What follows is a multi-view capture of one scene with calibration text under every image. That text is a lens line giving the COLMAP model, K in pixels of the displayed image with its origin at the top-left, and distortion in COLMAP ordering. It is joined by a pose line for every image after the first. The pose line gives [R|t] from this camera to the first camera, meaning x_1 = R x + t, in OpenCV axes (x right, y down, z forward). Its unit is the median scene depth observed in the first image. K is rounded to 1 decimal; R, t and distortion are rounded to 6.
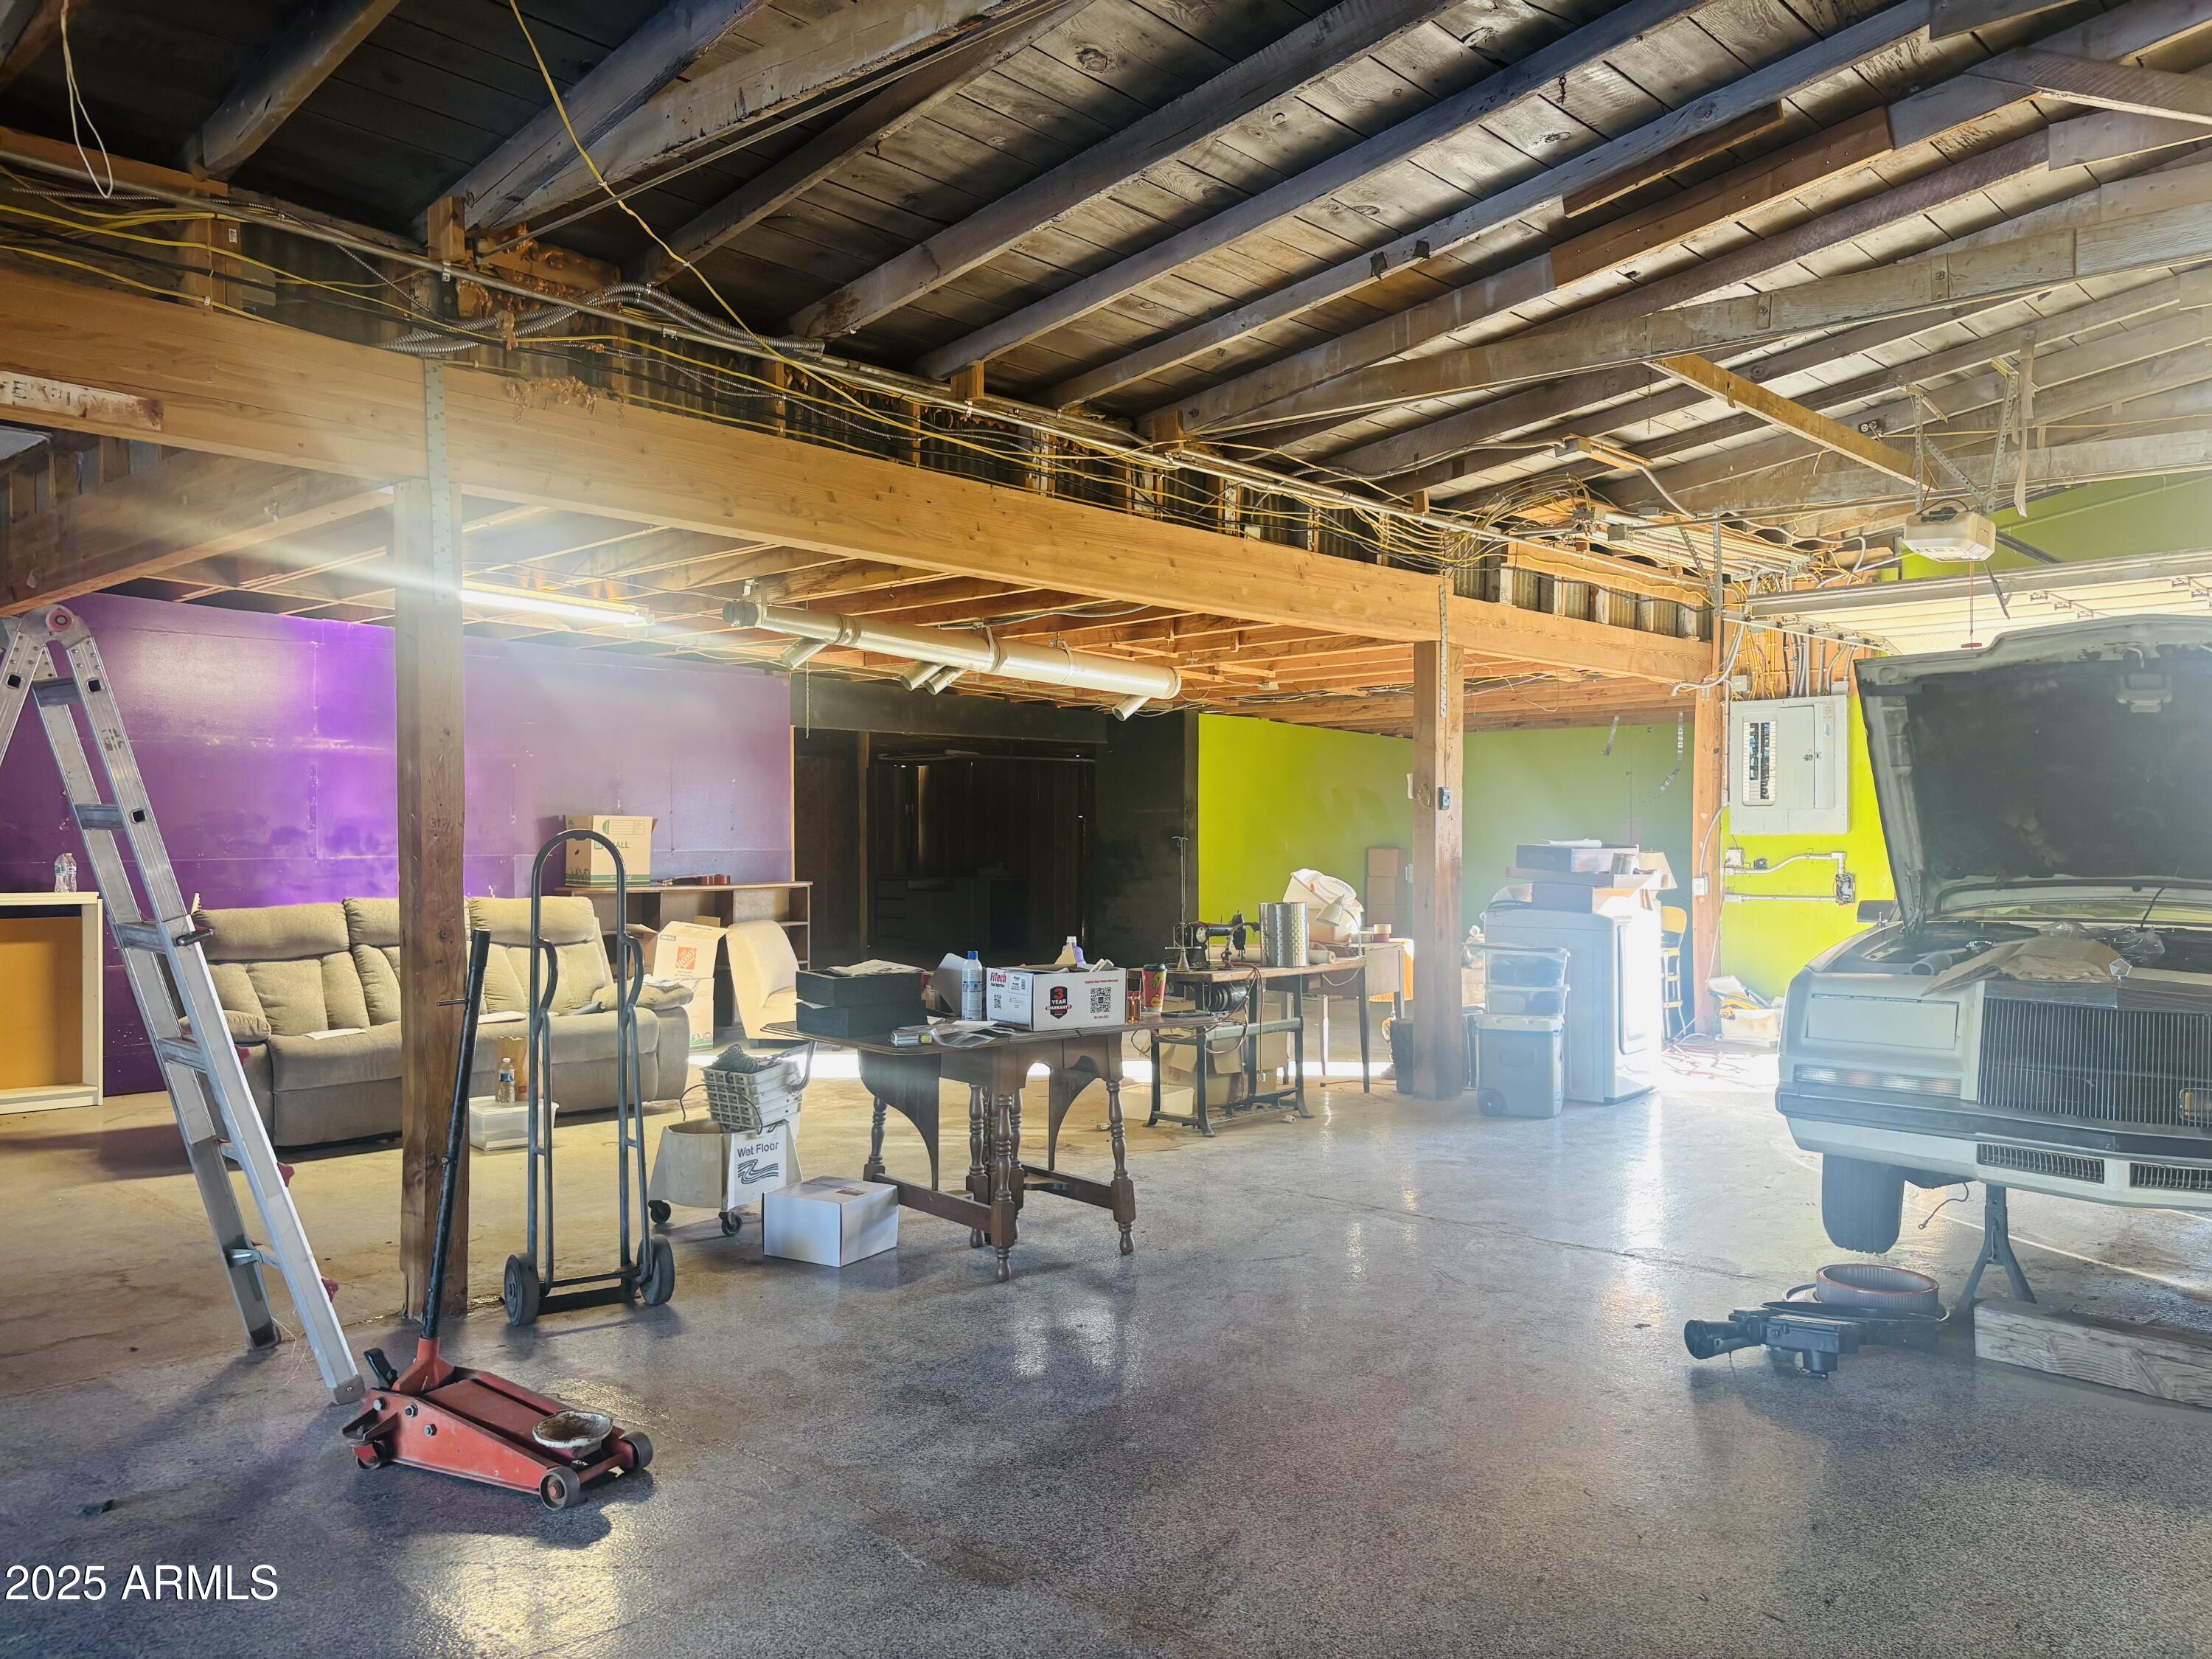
lens RADIAL K [[1670.5, 0, 1106.0], [0, 1670.5, 829.5], [0, 0, 1]] dist [0.072791, -0.090803]
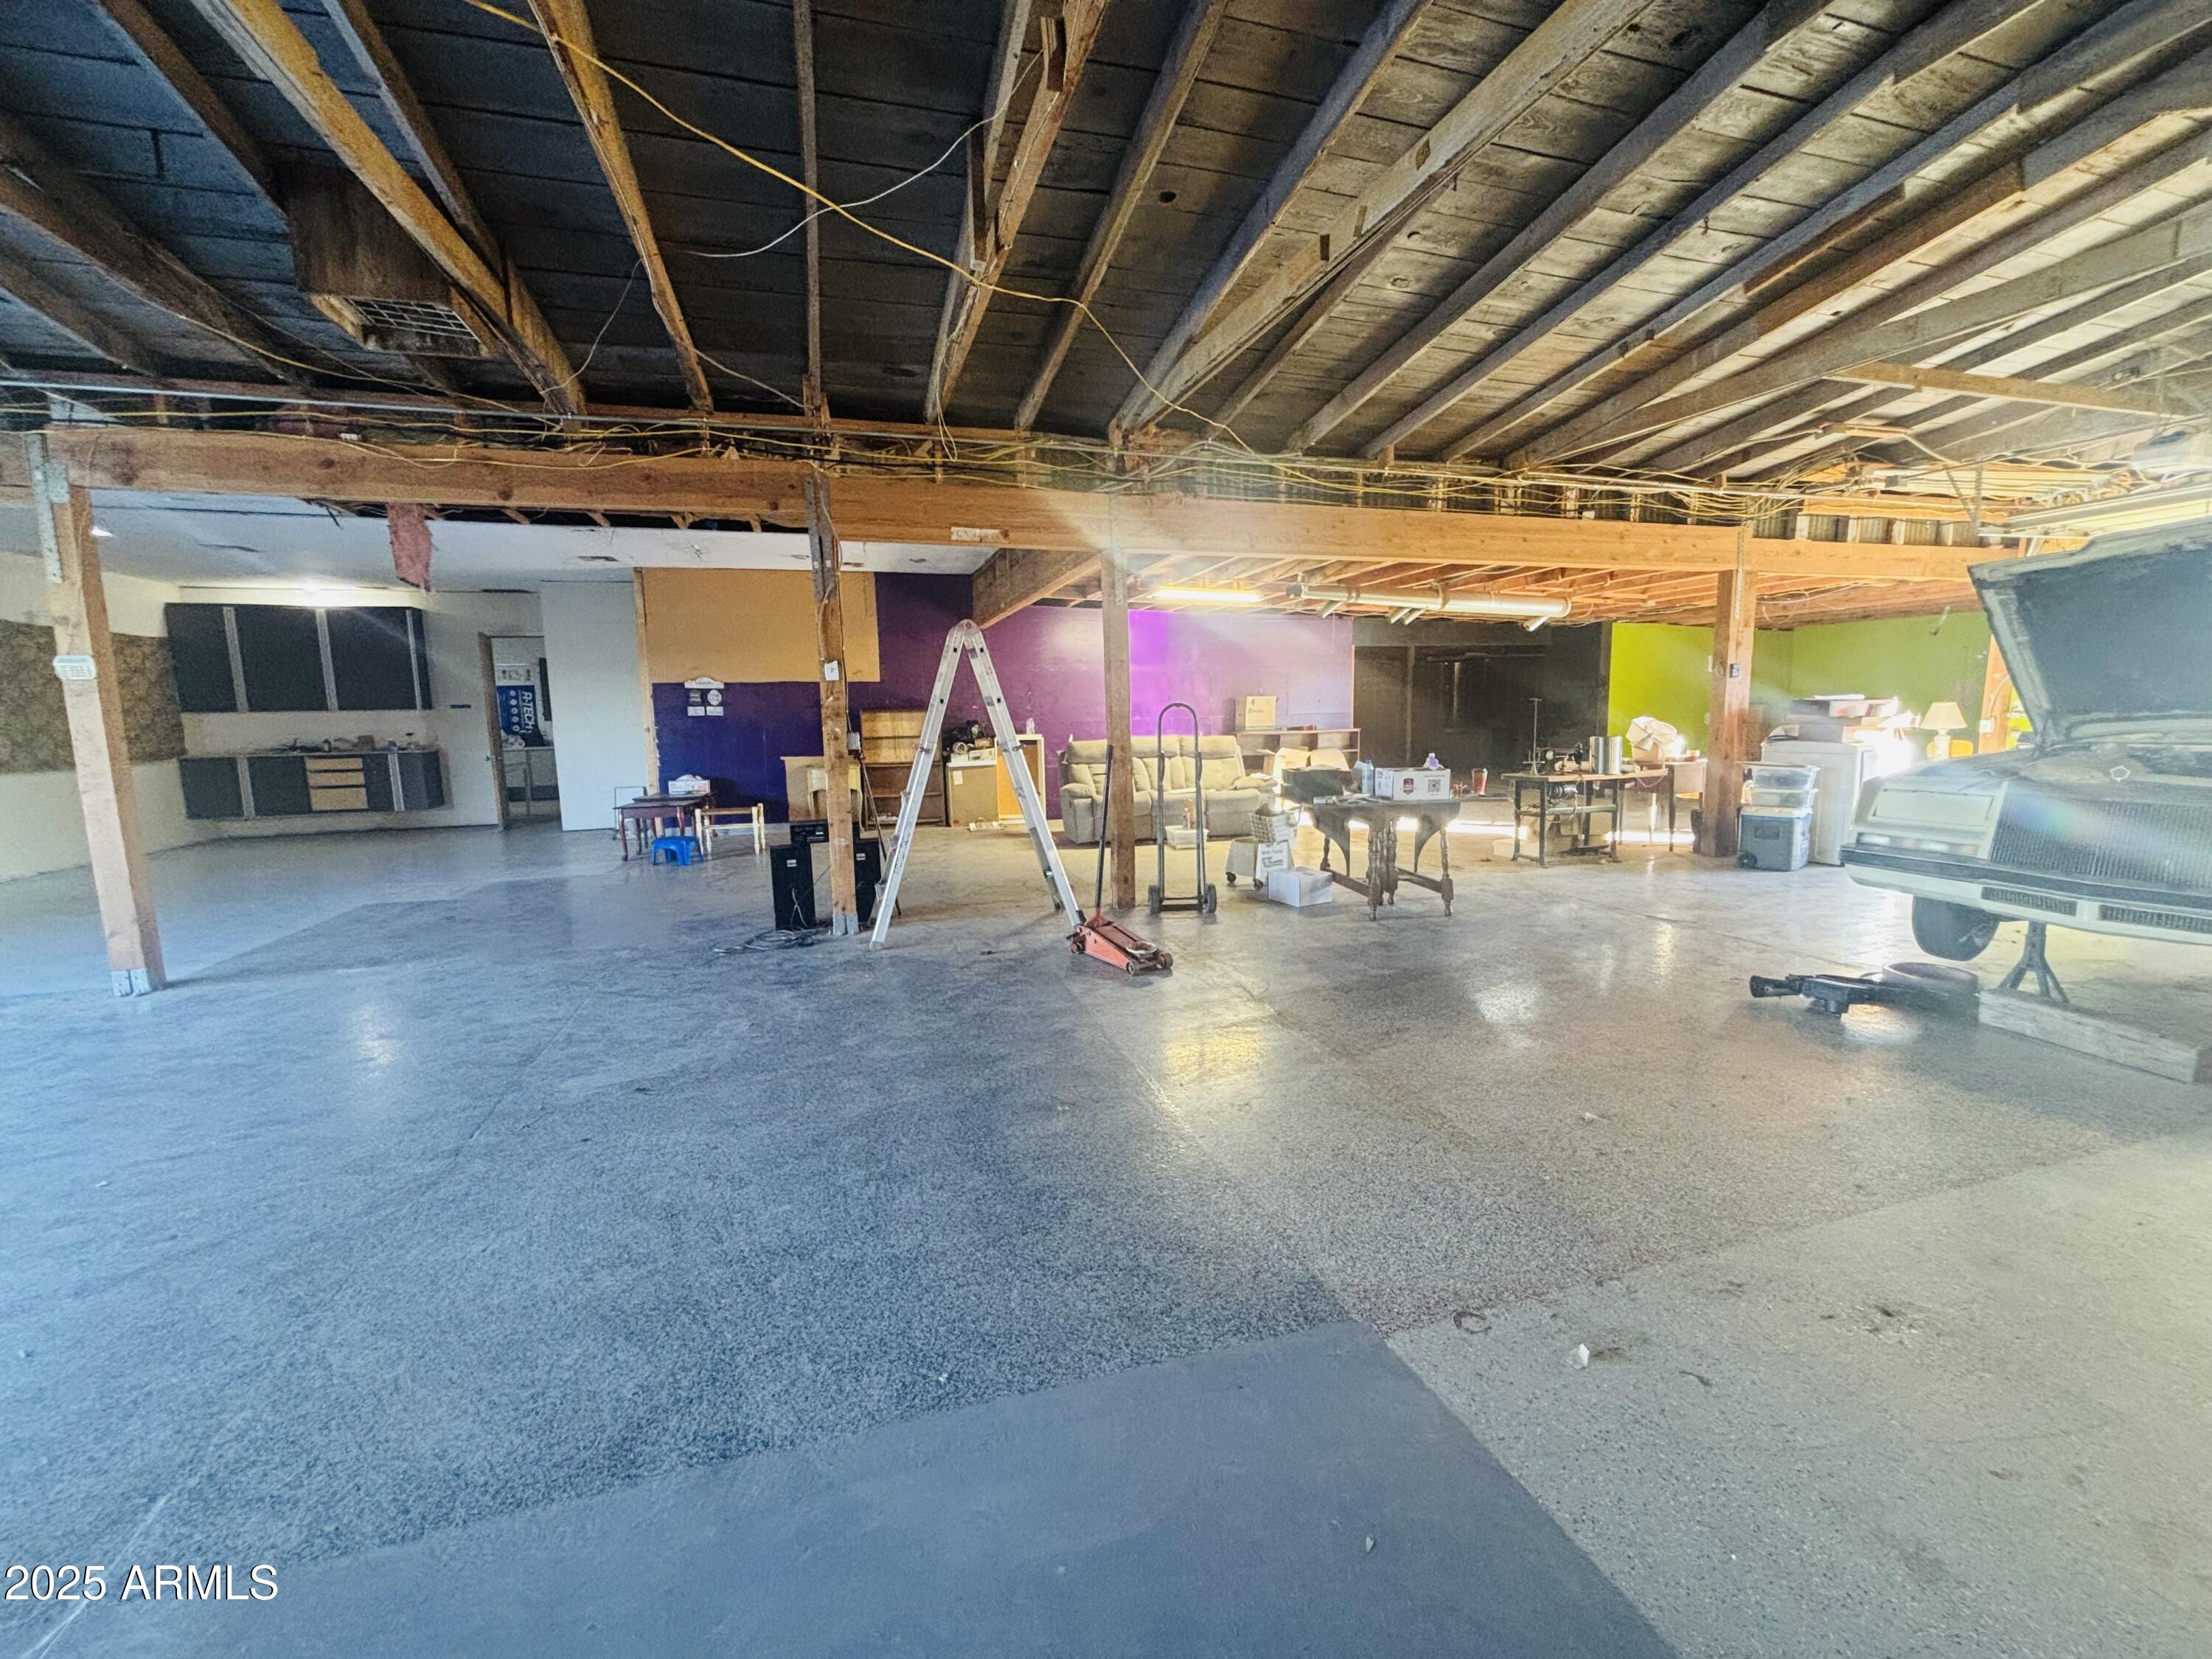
lens RADIAL K [[912.5, 0, 1106.0], [0, 912.5, 829.5], [0, 0, 1]] dist [0.002366, 0.000737]
pose [[0.860437, 0.048483, -0.507246, 0.187400], [0.020924, 0.991262, 0.130239, 0.006988], [0.509128, -0.122676, 0.851903, -0.082954]]
